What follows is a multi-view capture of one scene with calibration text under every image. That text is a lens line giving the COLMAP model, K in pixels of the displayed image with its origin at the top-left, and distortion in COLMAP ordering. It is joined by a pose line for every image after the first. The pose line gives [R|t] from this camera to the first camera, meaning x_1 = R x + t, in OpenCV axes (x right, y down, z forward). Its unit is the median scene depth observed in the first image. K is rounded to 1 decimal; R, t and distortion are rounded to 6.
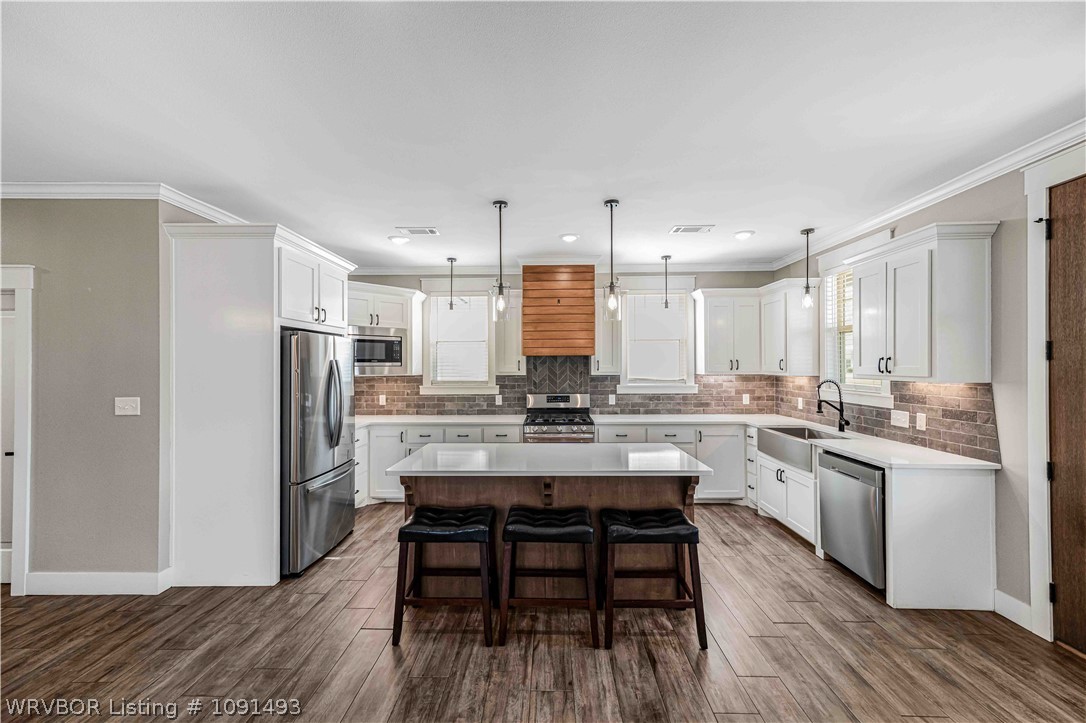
lens RADIAL K [[436.5, 0, 546.2], [0, 436.5, 361.8], [0, 0, 1]] dist [0.010487, 0.000207]
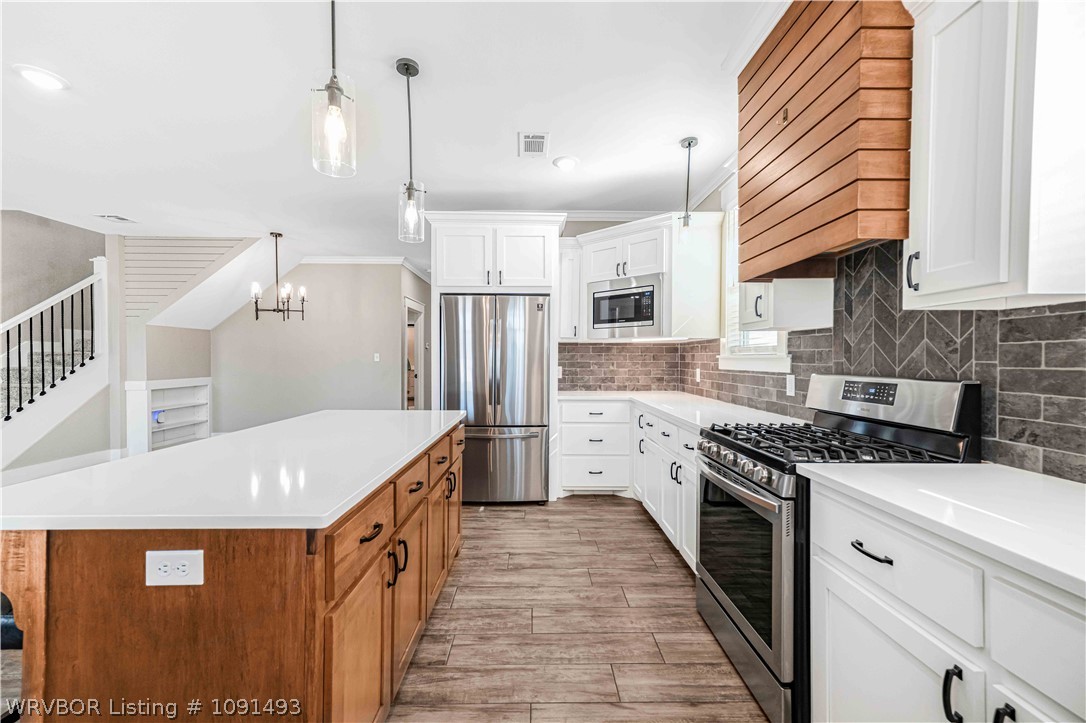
lens RADIAL K [[436.5, 0, 536.5], [0, 436.5, 364.2], [0, 0, 1]] dist [0.010487, 0.000207]
pose [[0.019680, 0.017312, -0.999656, 0.394497], [0.006302, 0.999828, 0.017439, 0.060779], [0.999786, -0.006644, 0.019567, 0.795789]]
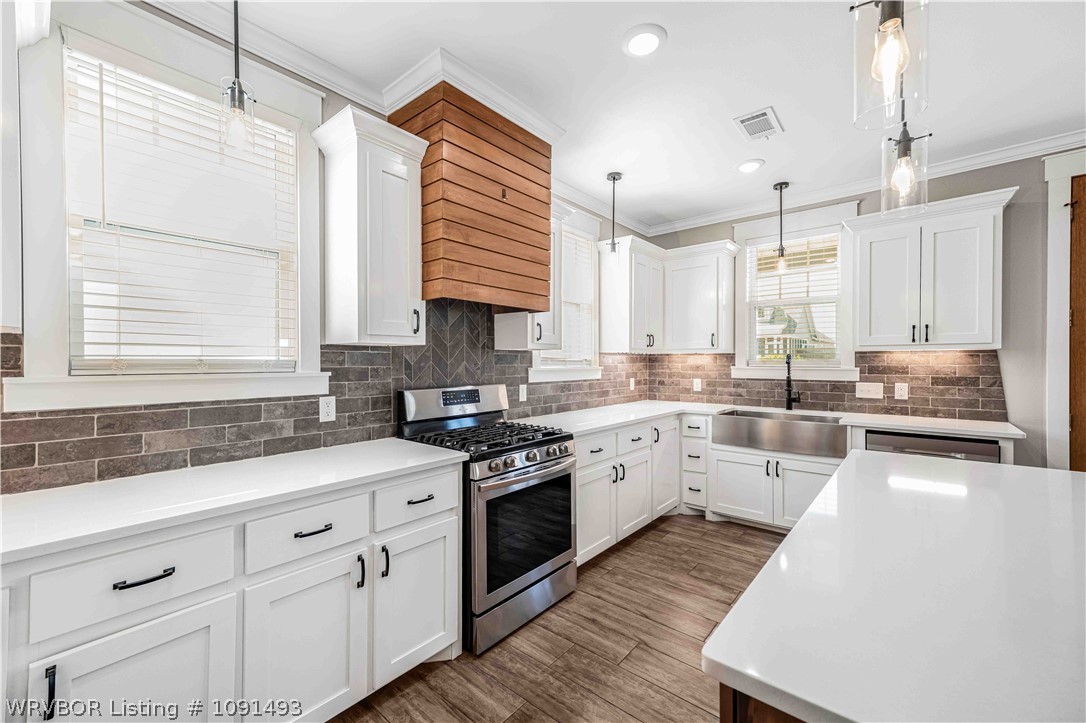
lens RADIAL K [[436.5, 0, 541.3], [0, 436.5, 361.7], [0, 0, 1]] dist [0.010487, 0.000207]
pose [[0.637881, 0.004201, 0.770124, -0.320231], [-0.006260, 0.999980, -0.000270, 0.048841], [-0.770110, -0.004649, 0.637895, 0.666586]]
